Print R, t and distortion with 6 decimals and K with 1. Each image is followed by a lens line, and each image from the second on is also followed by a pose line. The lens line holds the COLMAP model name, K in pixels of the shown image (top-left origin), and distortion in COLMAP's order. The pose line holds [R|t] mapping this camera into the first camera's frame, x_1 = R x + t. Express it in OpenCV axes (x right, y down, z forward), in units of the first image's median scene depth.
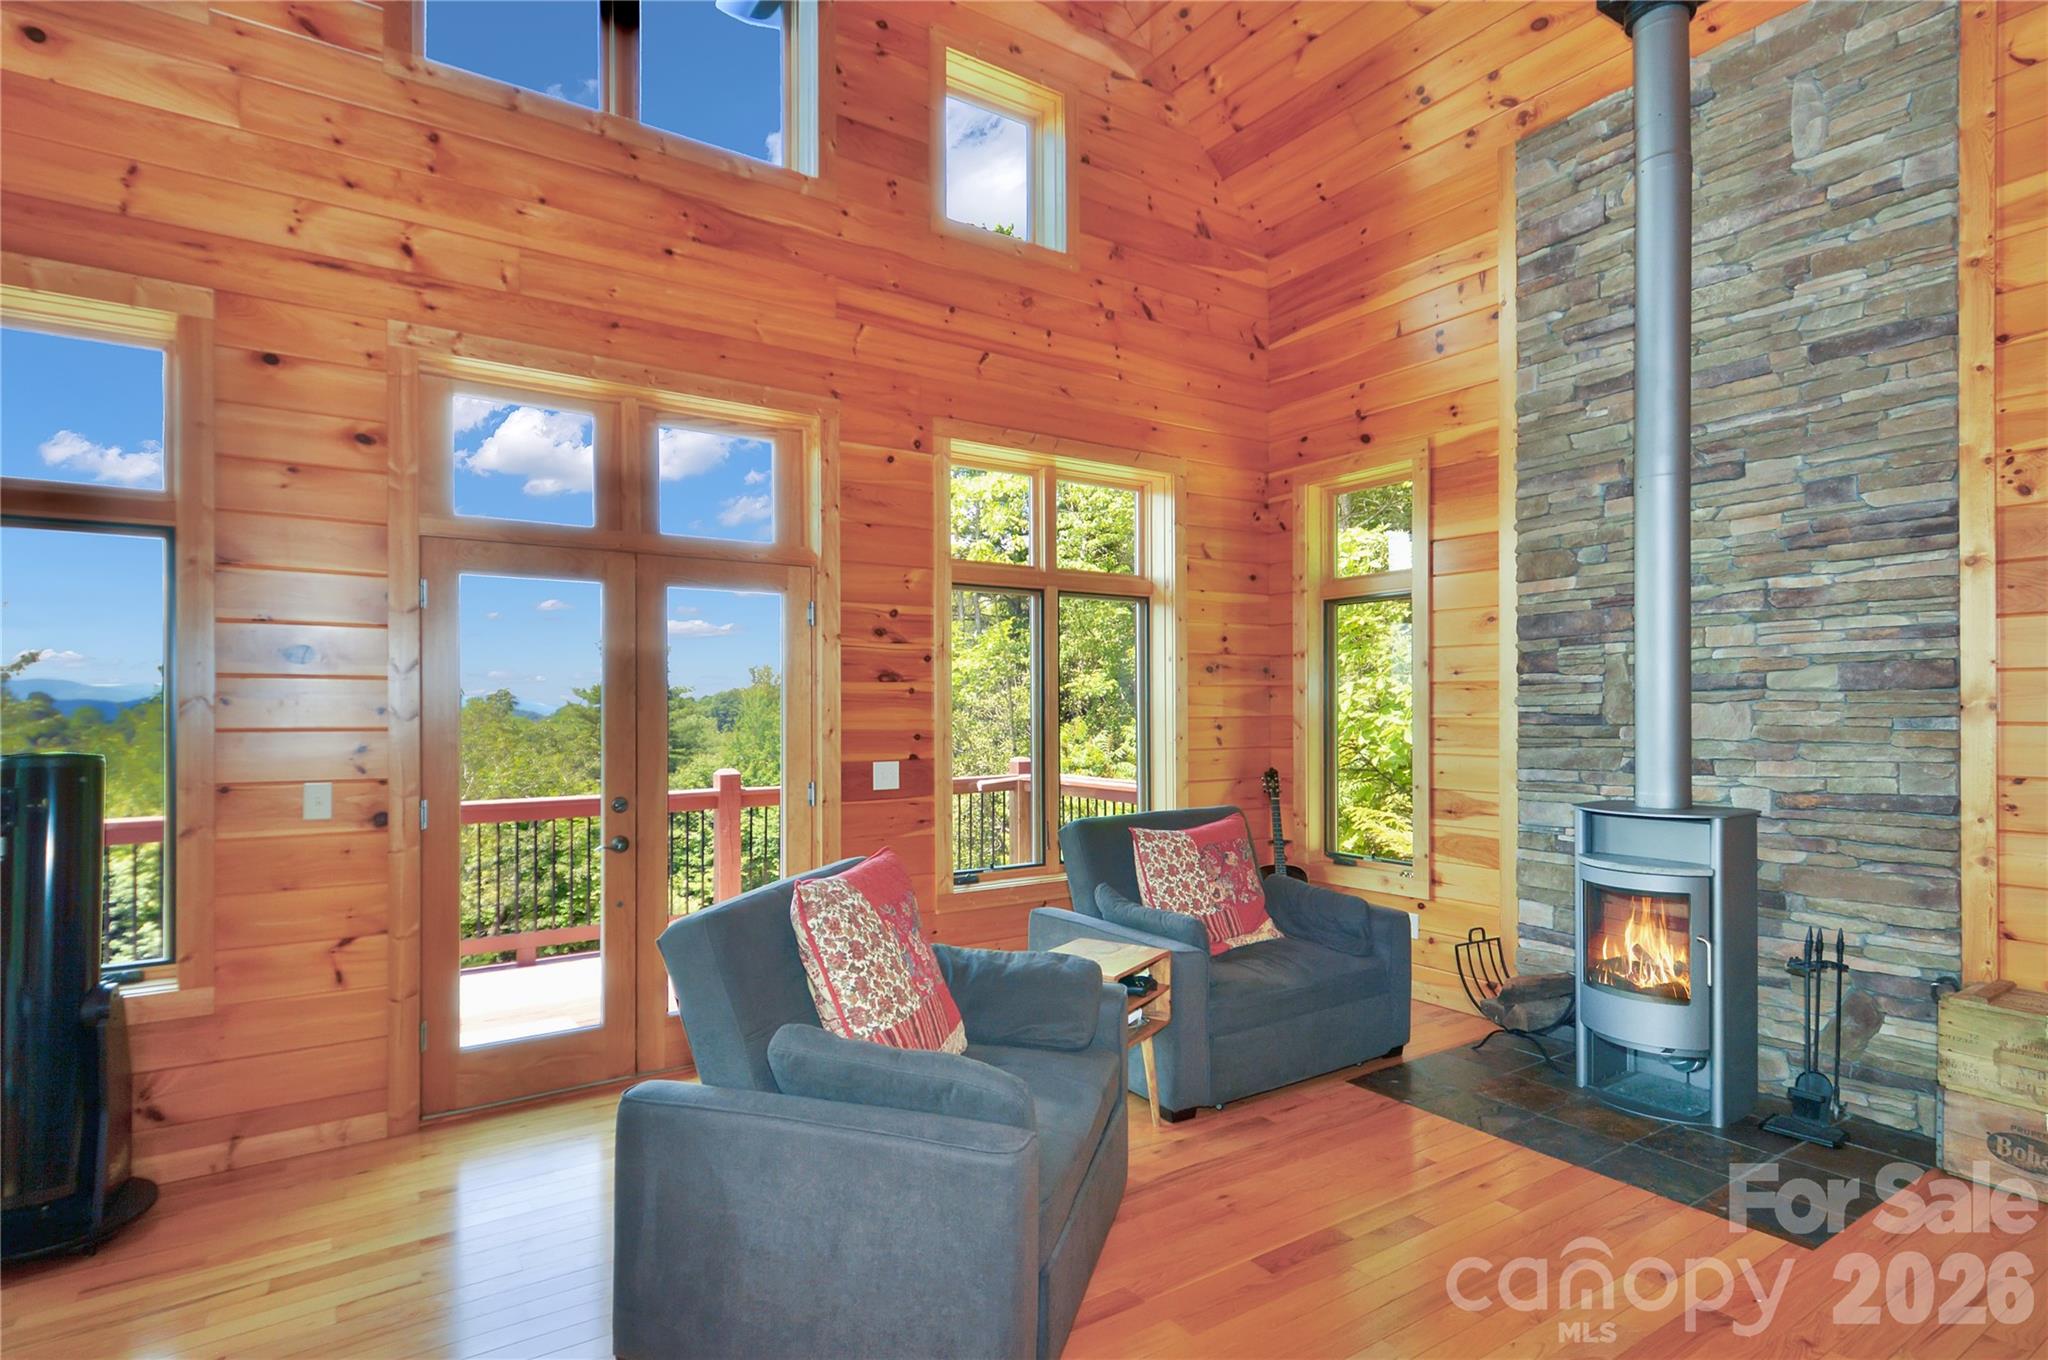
lens RADIAL K [[1015.8, 0, 1027.8], [0, 1015.8, 708.6], [0, 0, 1]] dist [0.003418, -0.000439]
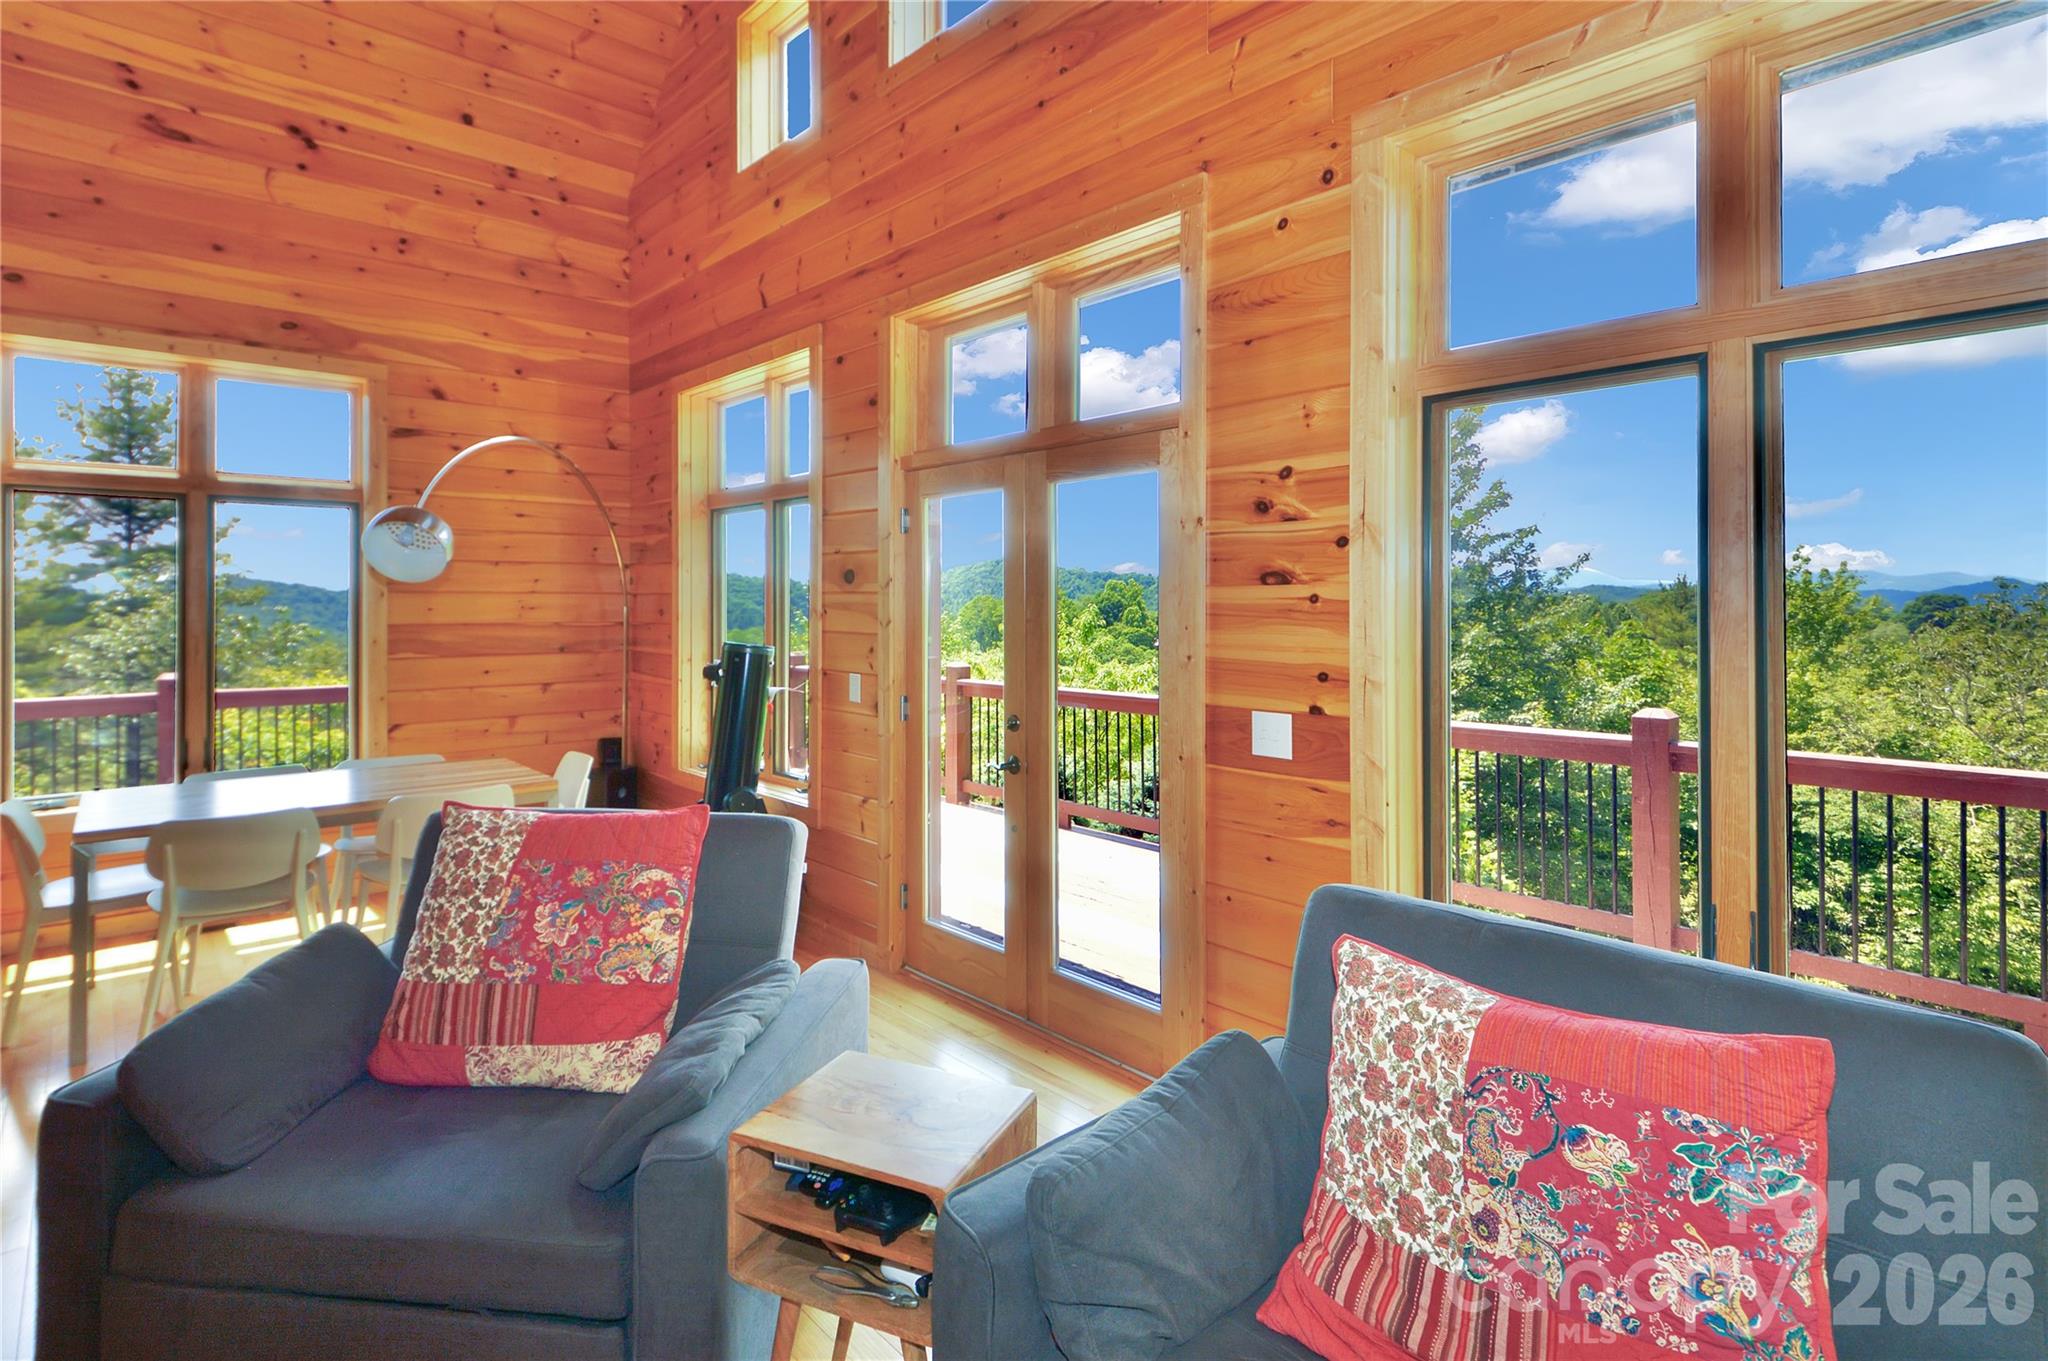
lens RADIAL K [[1015.8, 0, 1008.7], [0, 1015.8, 606.1], [0, 0, 1]] dist [0.003418, -0.000439]
pose [[0.131579, 0.006671, -0.991283, 0.476357], [-0.003234, 0.999975, 0.006301, -0.017238], [0.991300, 0.002377, 0.131597, 0.786552]]
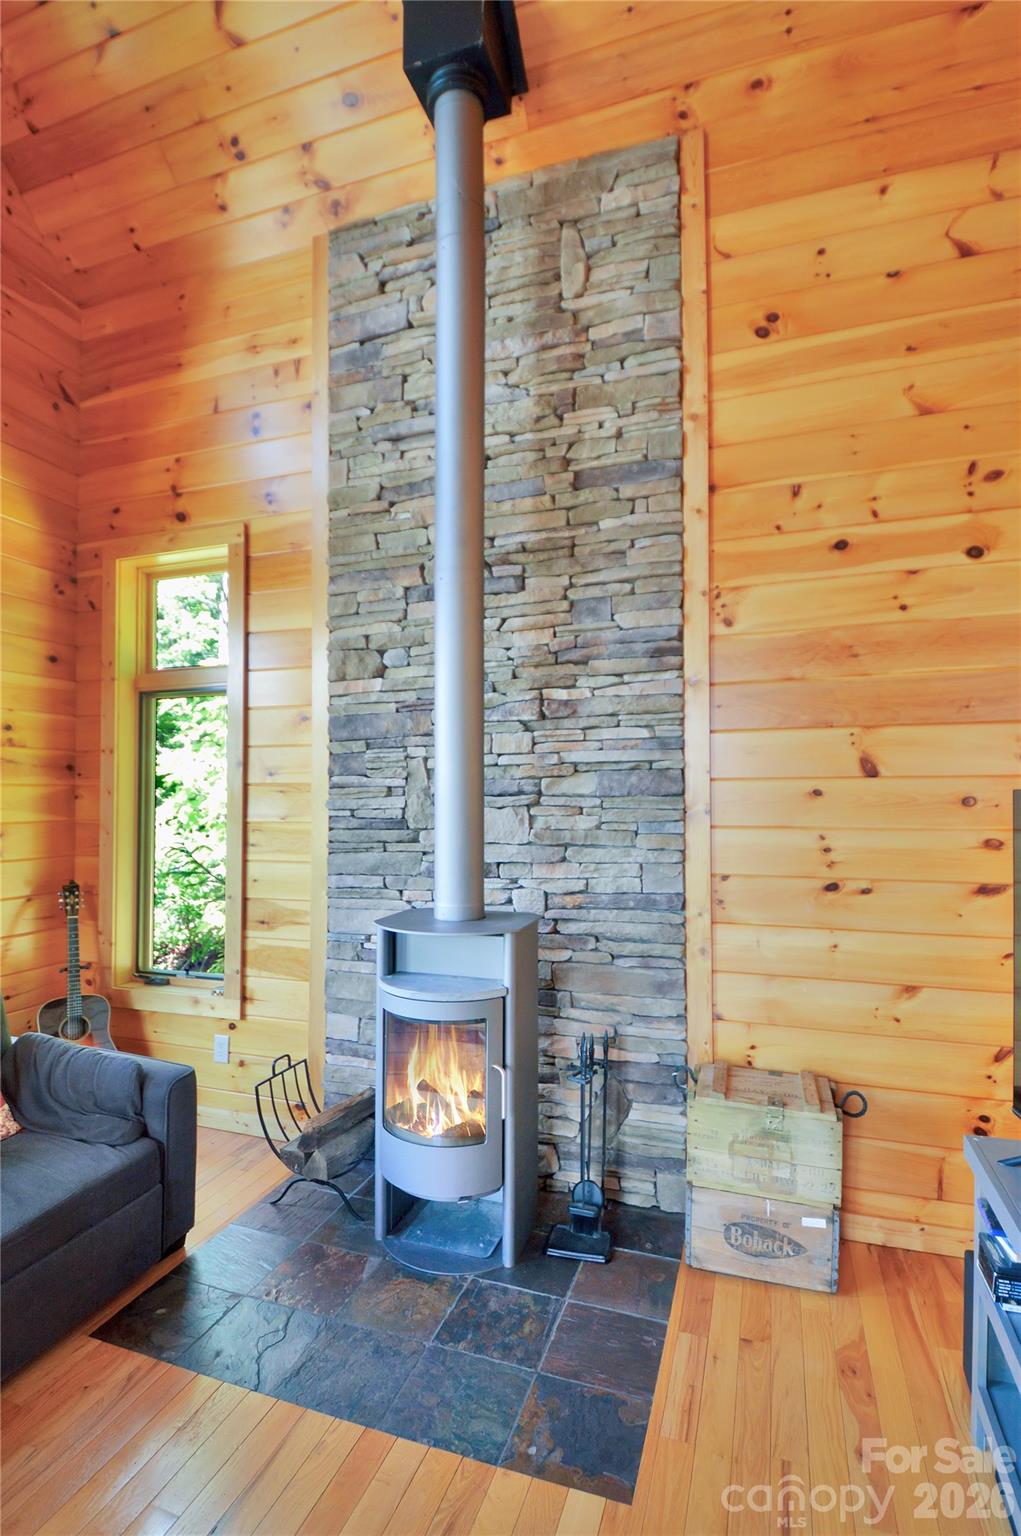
lens RADIAL K [[761.9, 0, 473.9], [0, 761.9, 786.6], [0, 0, 1]] dist [0.003418, -0.000439]
pose [[0.826540, 0.015672, 0.562660, 0.201955], [-0.001596, 0.999674, -0.025499, -0.006616], [-0.562876, 0.020178, 0.826295, 0.346869]]
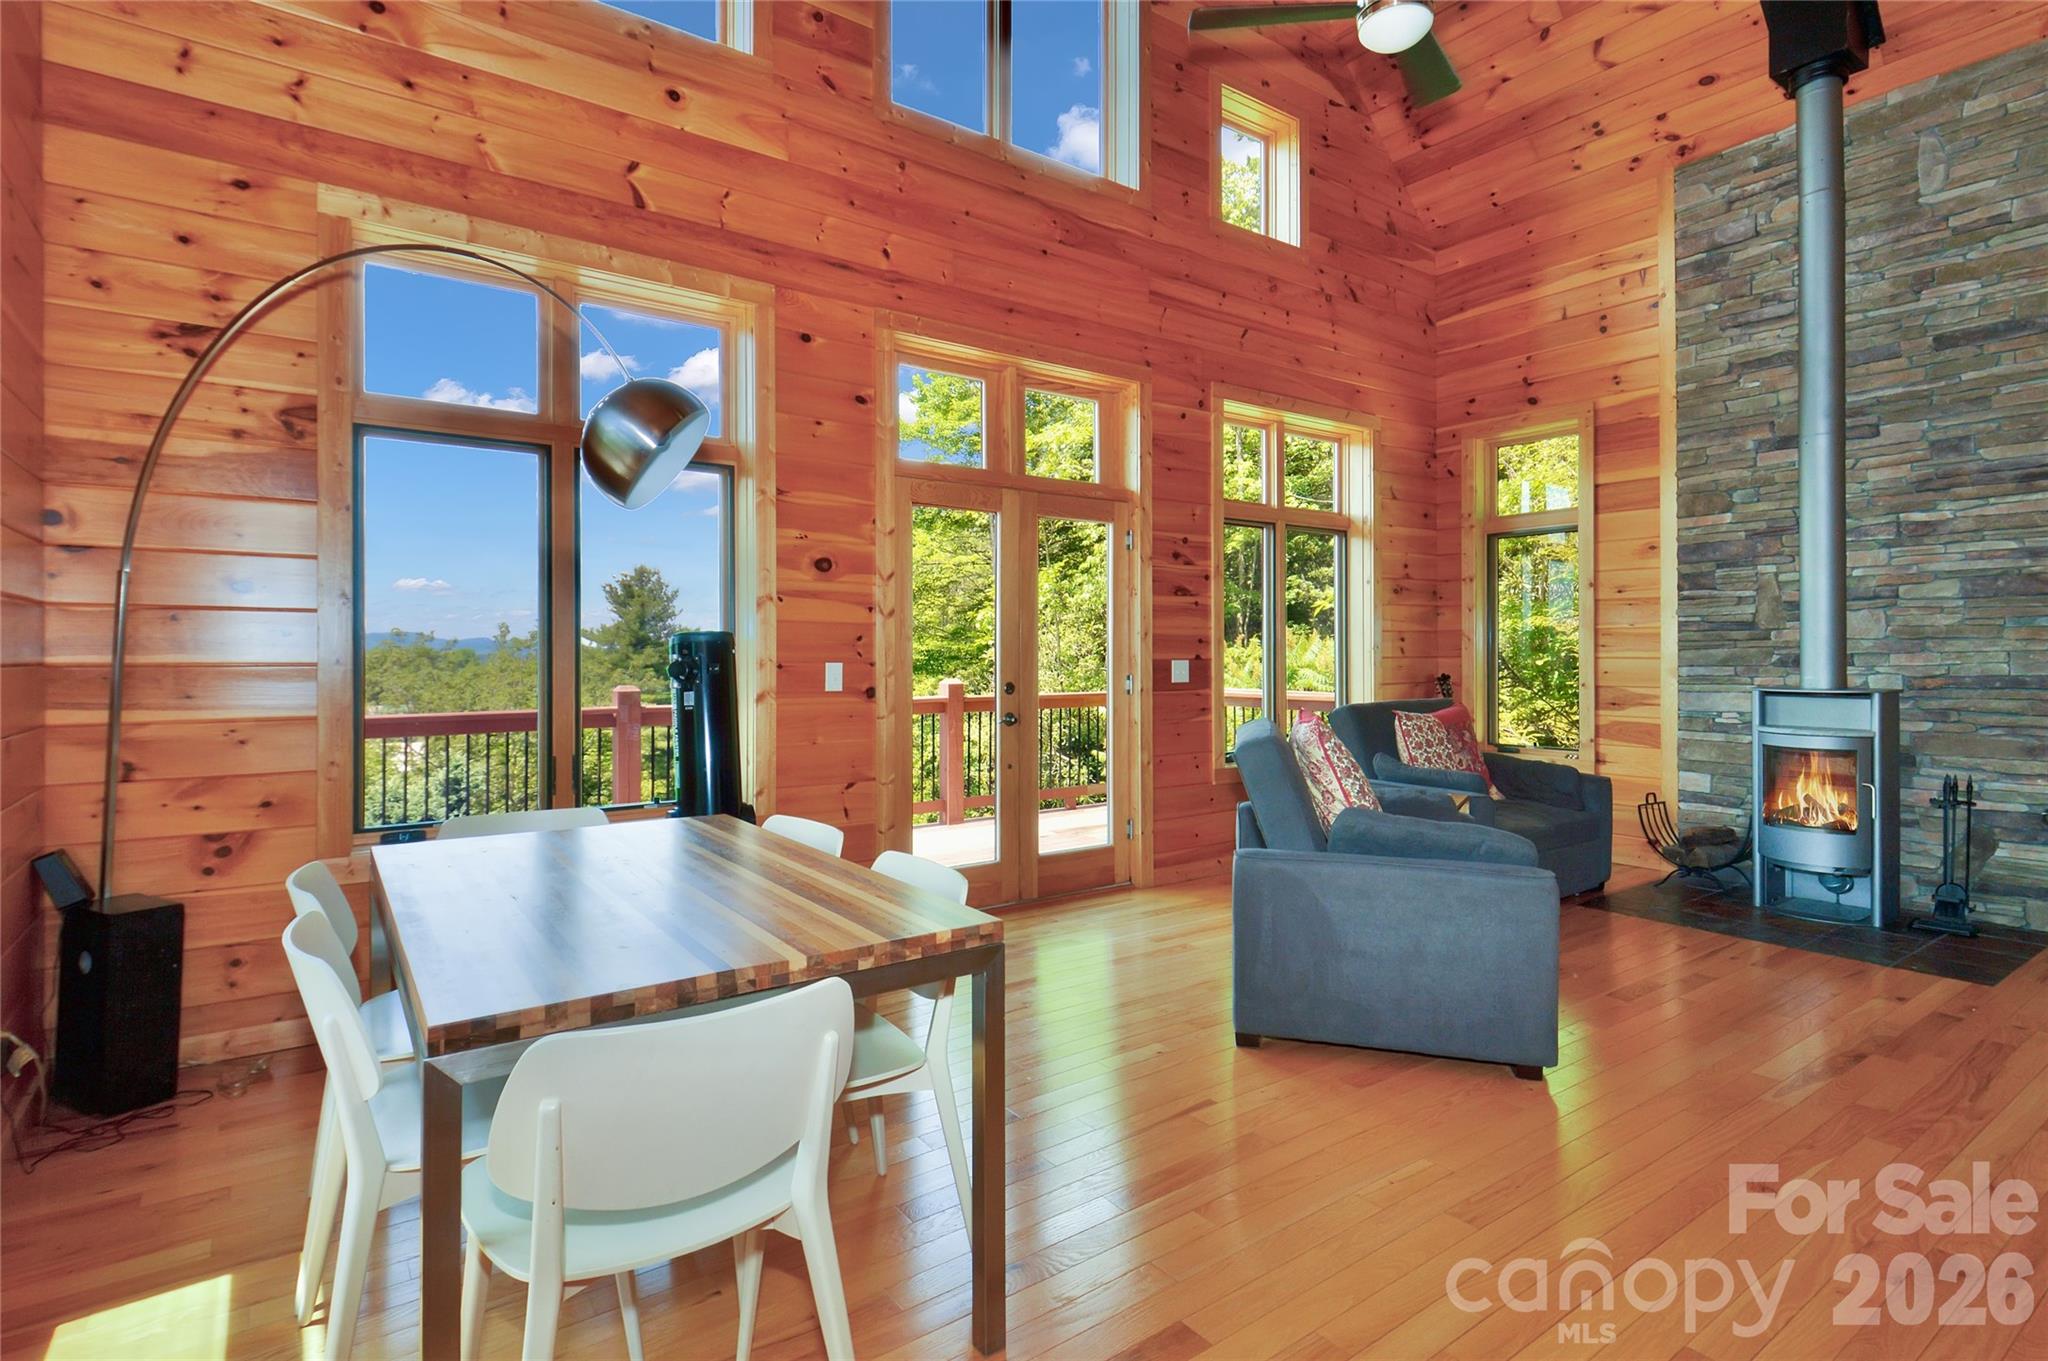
lens RADIAL K [[1015.8, 0, 1006.5], [0, 1015.8, 649.2], [0, 0, 1]] dist [0.003418, -0.000439]
pose [[0.999570, 0.001521, 0.029274, -0.402079], [-0.001308, 0.999972, -0.007309, 0.050092], [-0.029285, 0.007267, 0.999545, -0.239108]]
